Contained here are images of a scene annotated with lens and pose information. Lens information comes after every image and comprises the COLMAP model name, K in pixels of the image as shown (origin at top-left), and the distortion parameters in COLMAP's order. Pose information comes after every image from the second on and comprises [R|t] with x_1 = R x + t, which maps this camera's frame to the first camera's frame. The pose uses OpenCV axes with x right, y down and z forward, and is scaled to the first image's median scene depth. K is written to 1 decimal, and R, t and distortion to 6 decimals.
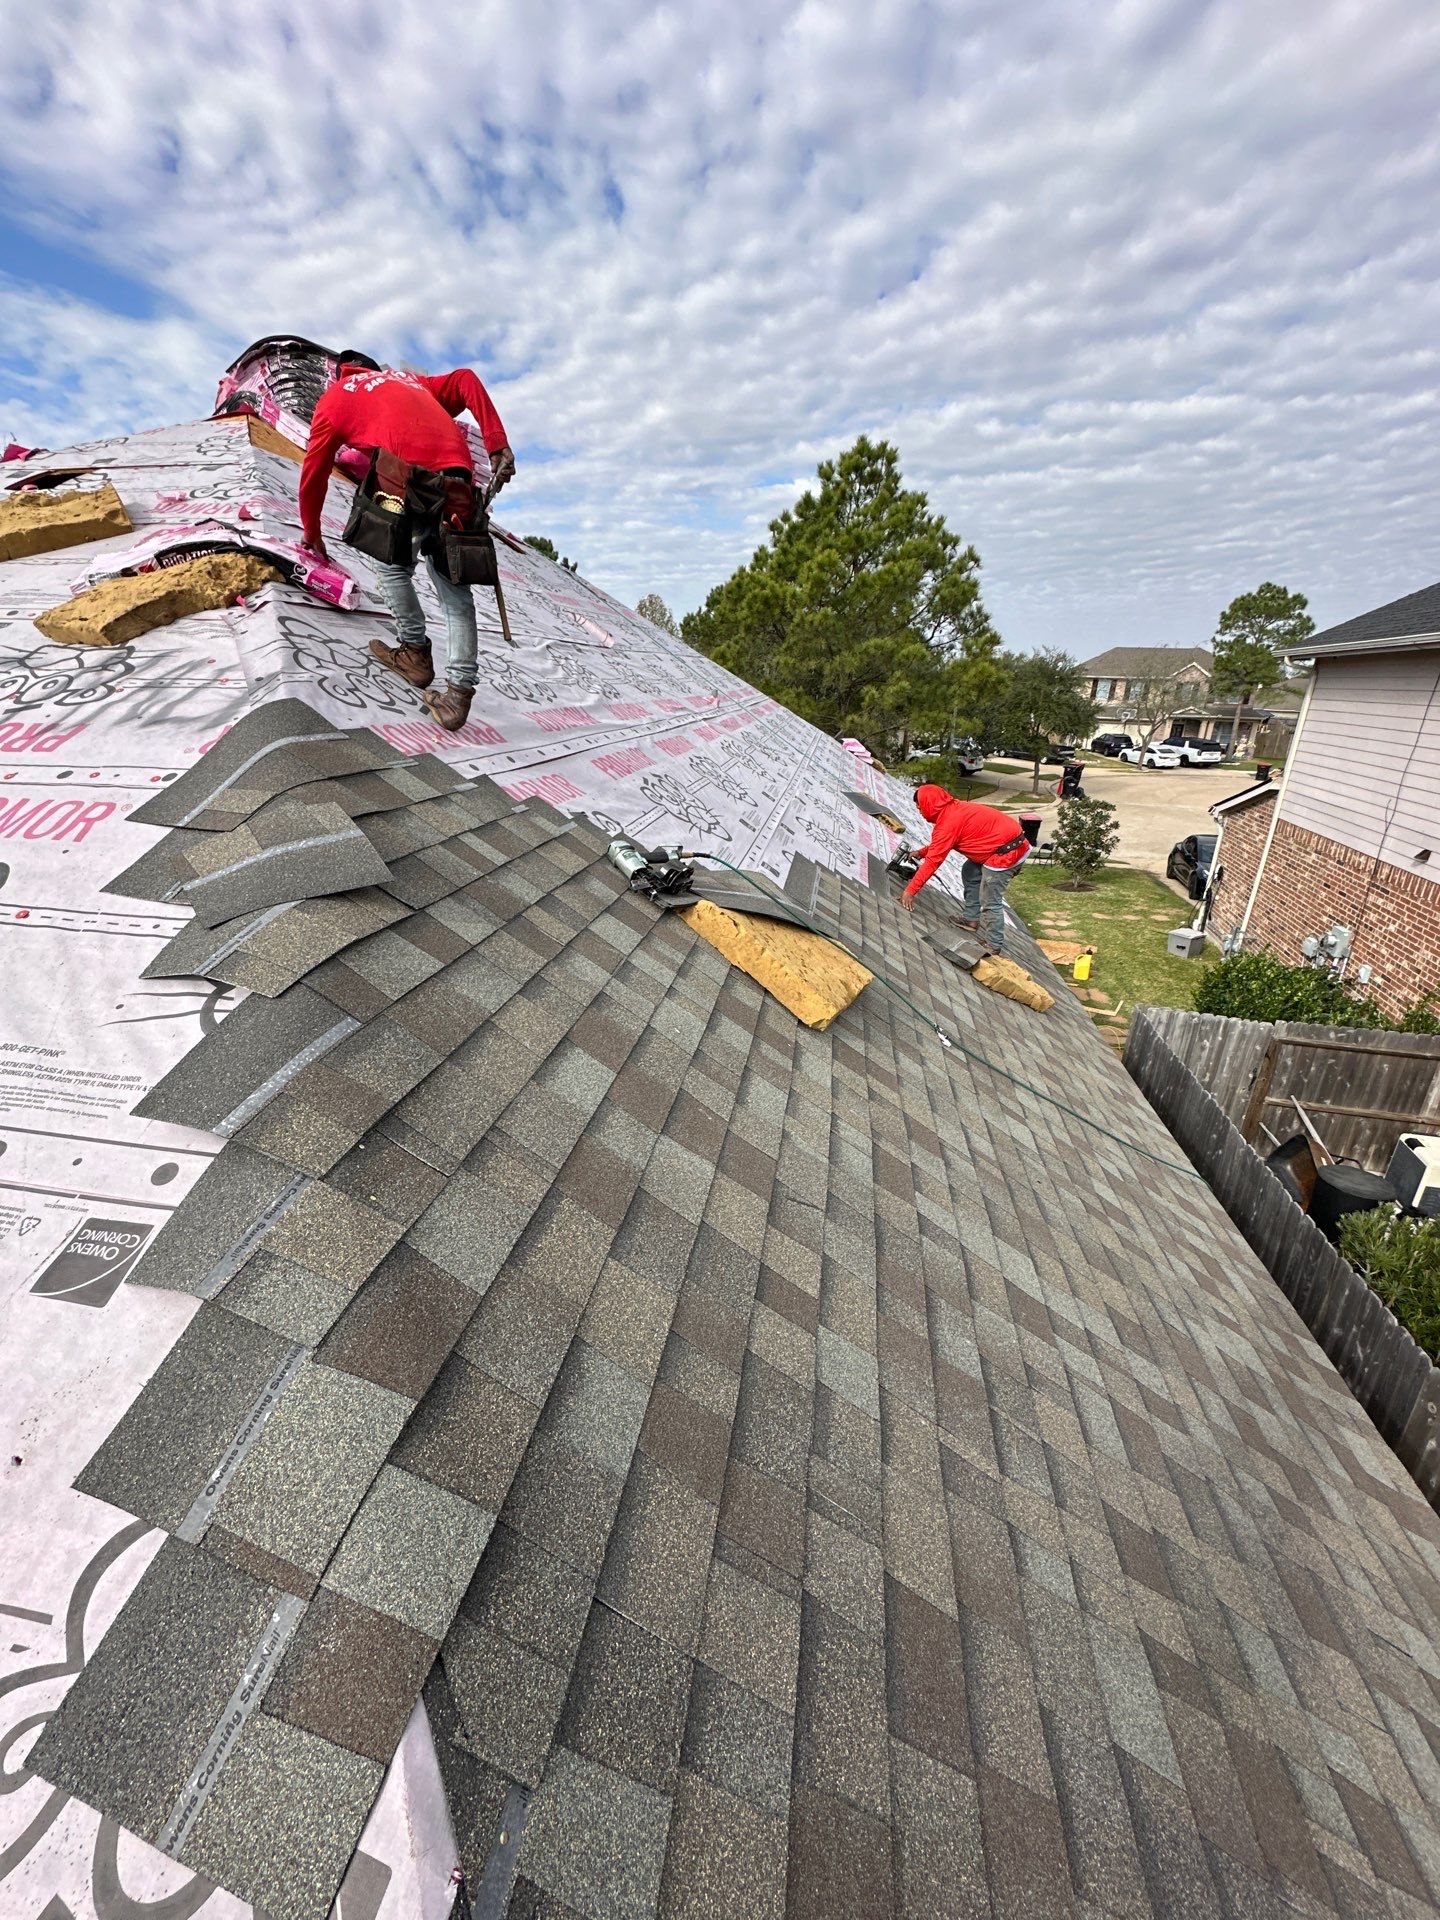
lens RADIAL K [[771.2, 0, 730.6], [0, 771.2, 987.9], [0, 0, 1]] dist [-0.002858, -0.000362]
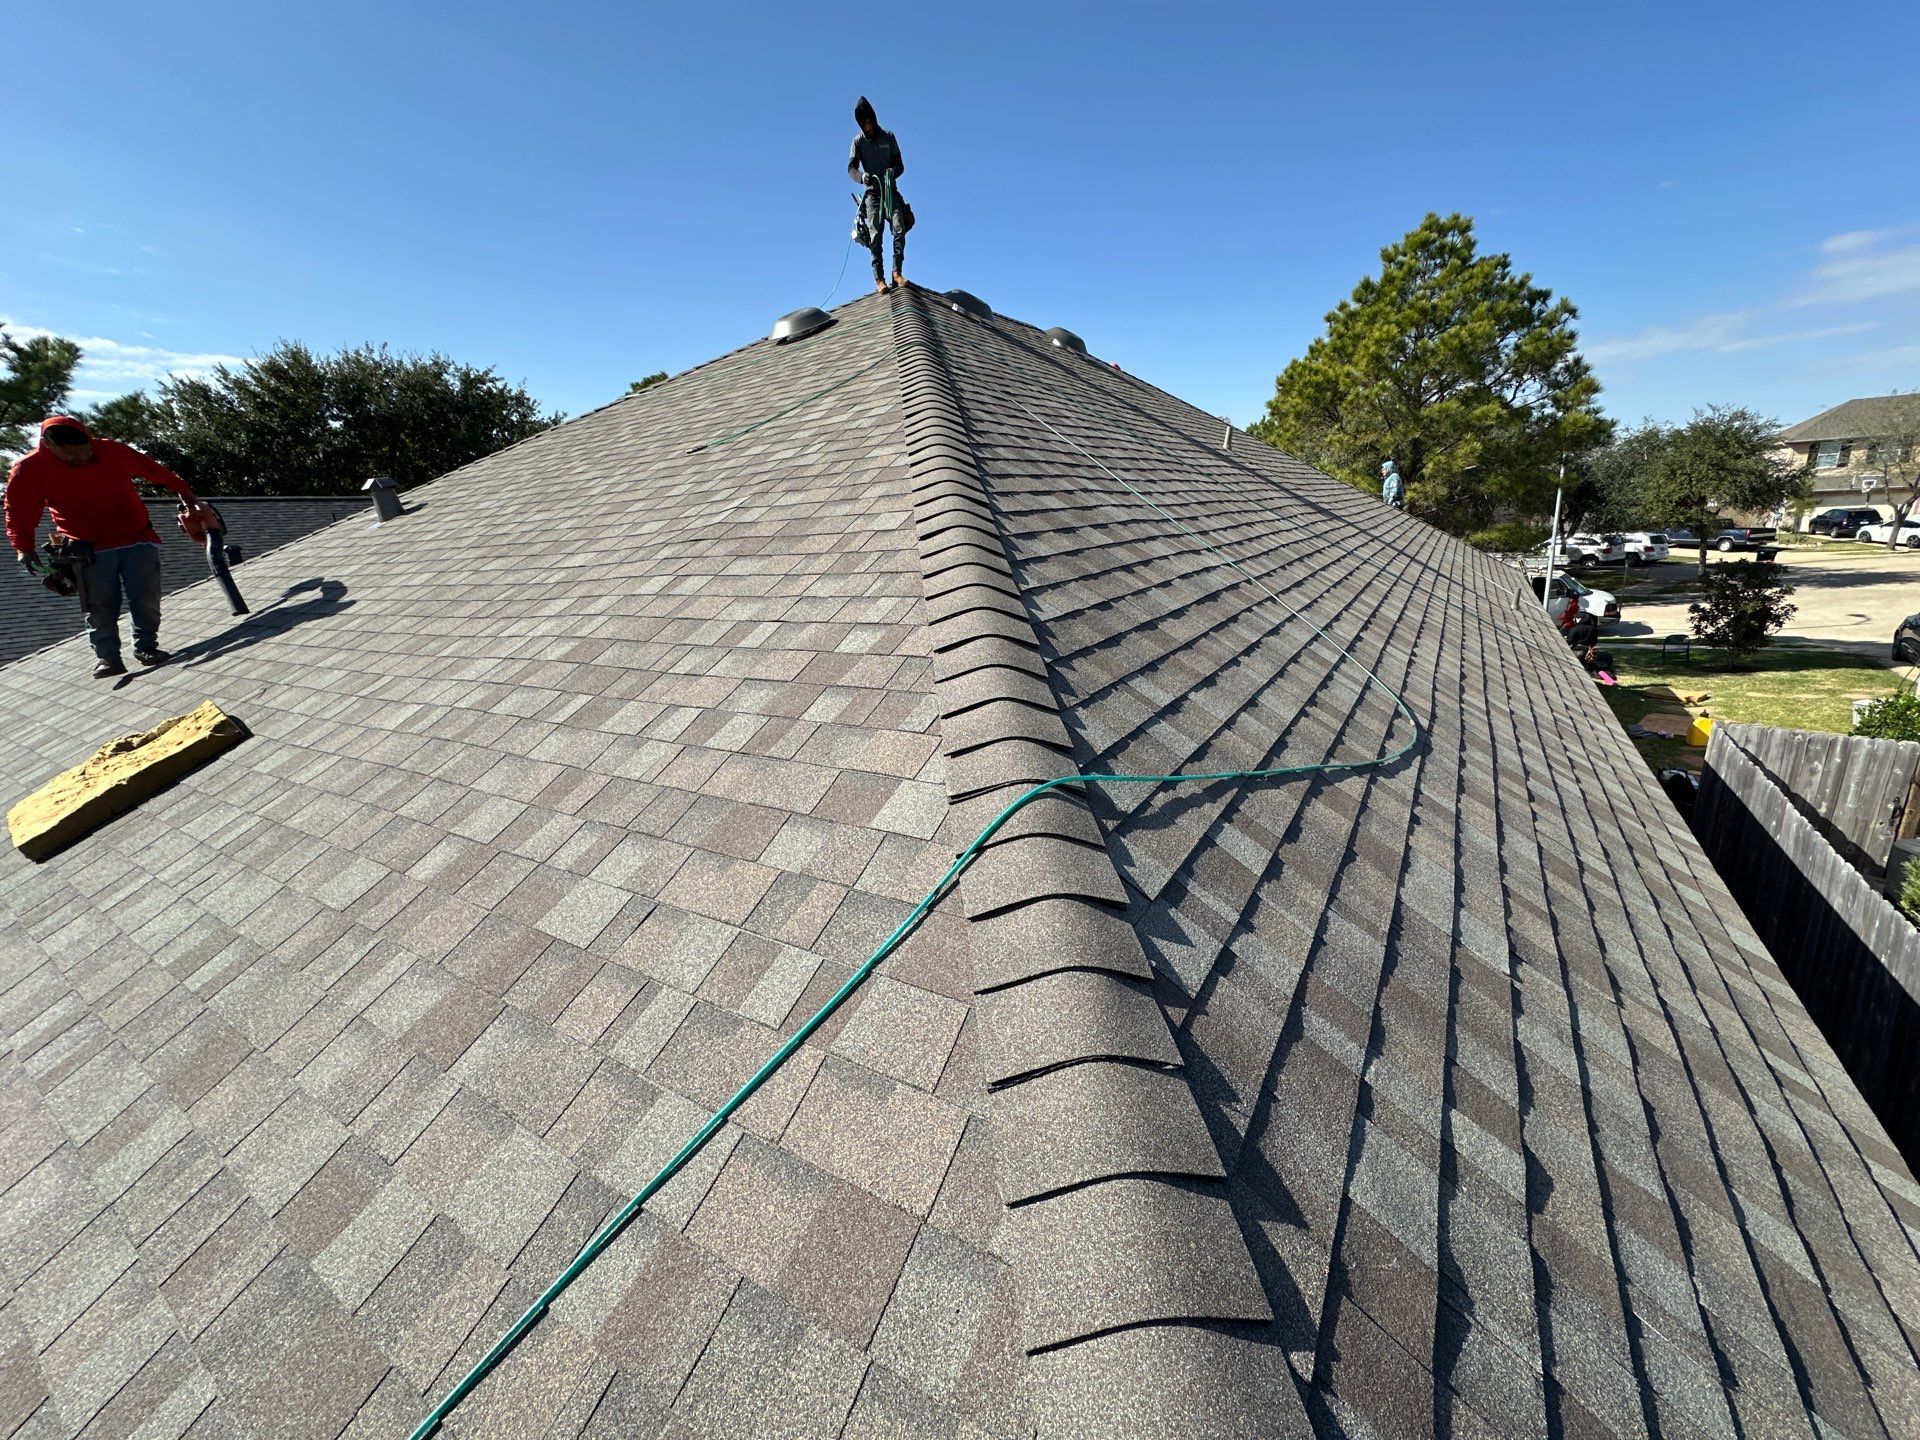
lens RADIAL K [[771.2, 0, 964.1], [0, 771.2, 728.9], [0, 0, 1]] dist [-0.002858, -0.000362]
pose [[0.916695, 0.028485, -0.398570, 0.033622], [-0.068960, 0.993767, -0.087583, 0.071813], [0.393591, 0.107773, 0.912946, -0.070858]]
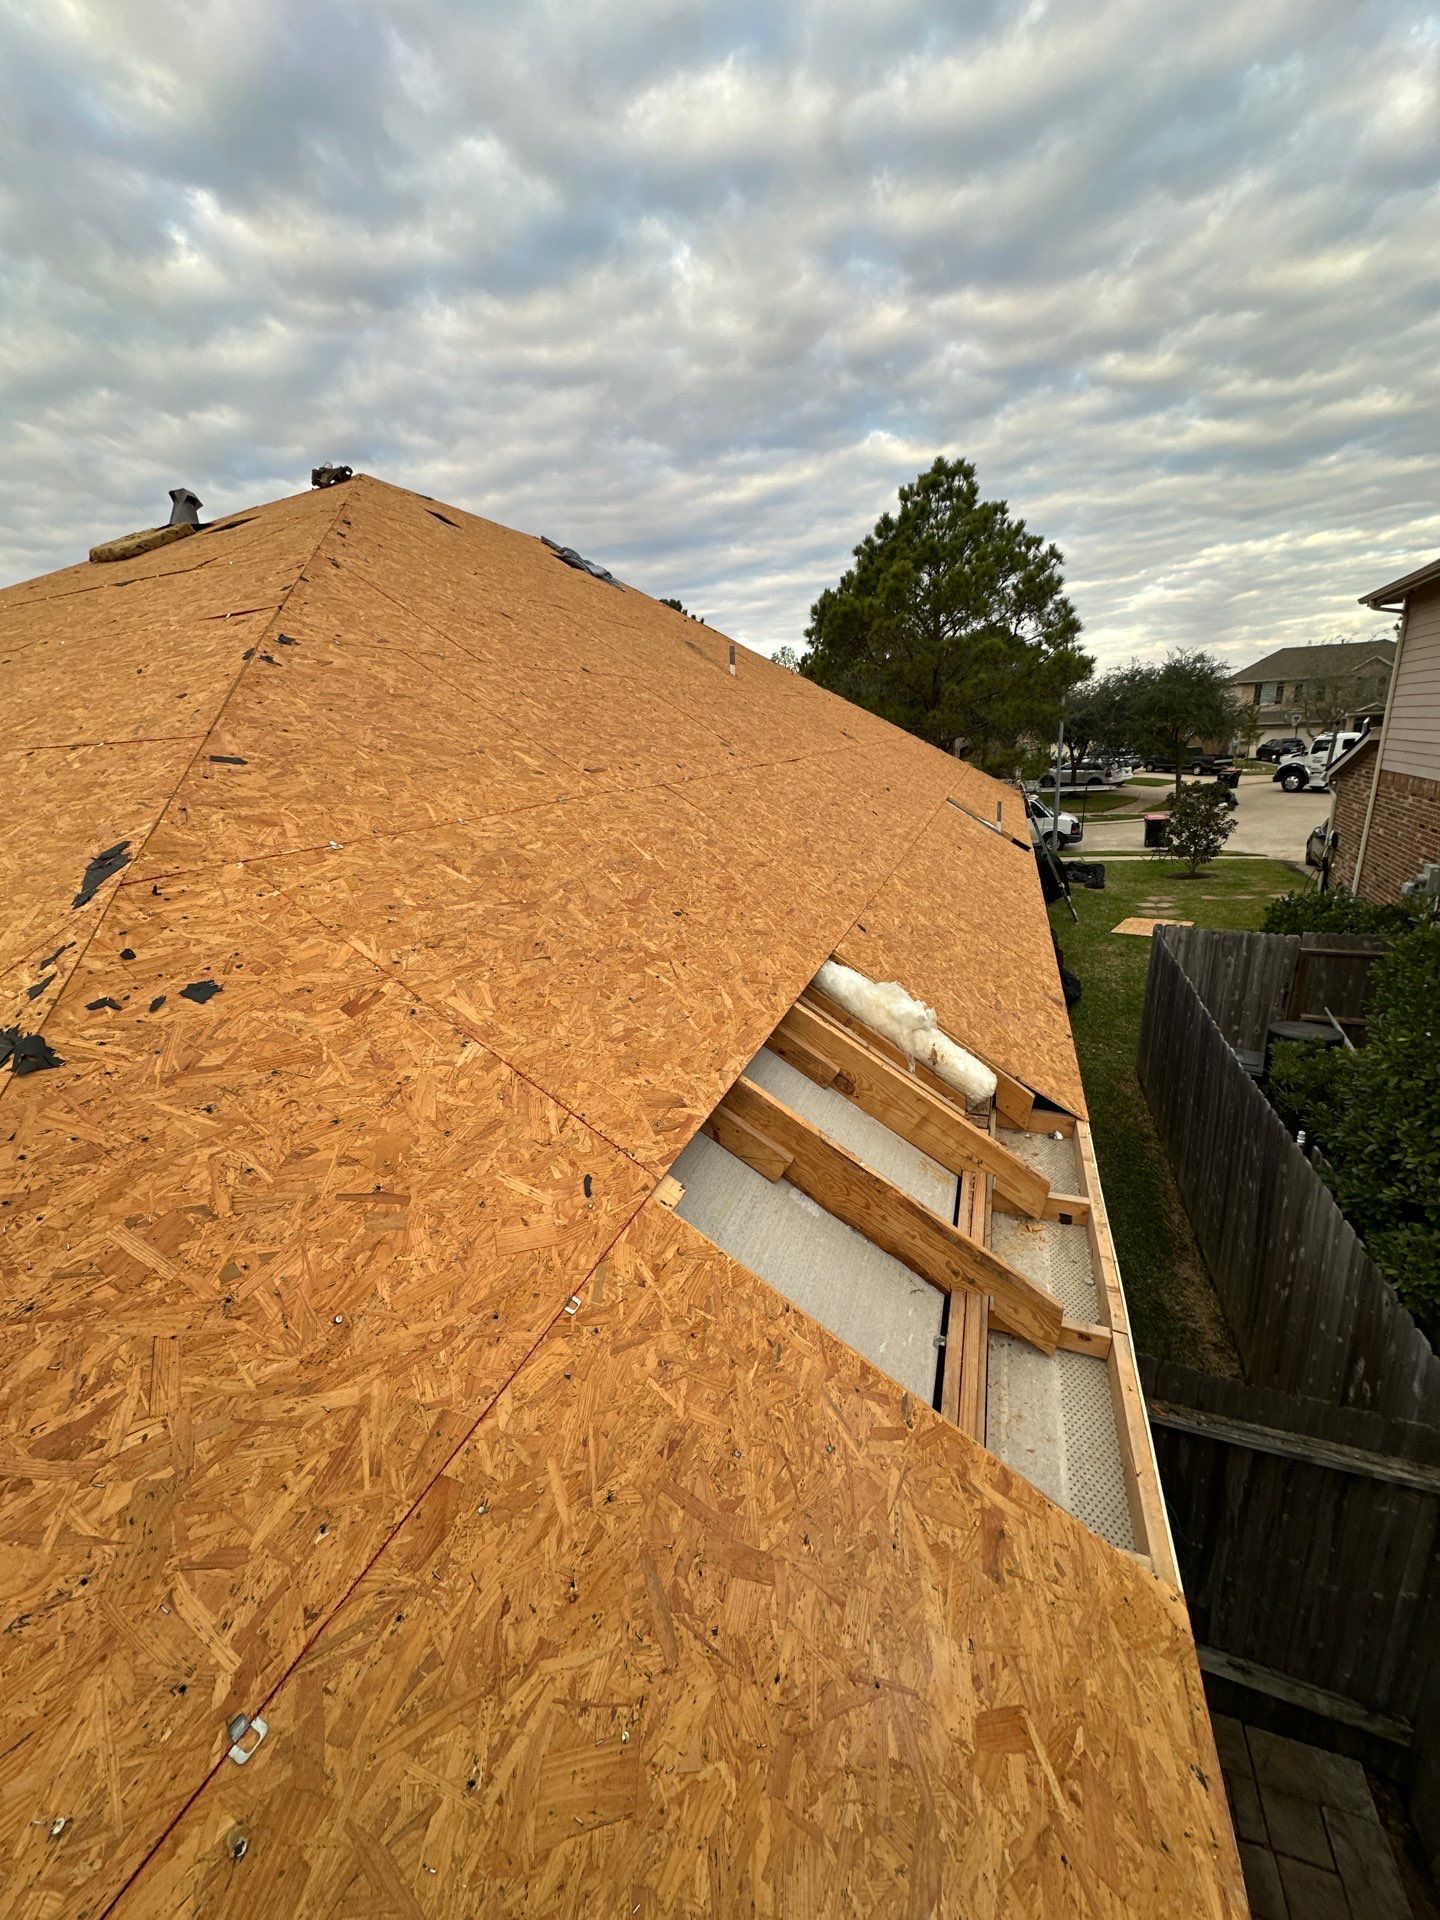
lens RADIAL K [[771.2, 0, 722.7], [0, 771.2, 975.6], [0, 0, 1]] dist [-0.002858, -0.000362]
pose [[0.981438, -0.020225, -0.190710, 0.066727], [0.006797, 0.997467, -0.070804, 0.066146], [0.191659, 0.068194, 0.979090, -0.043356]]
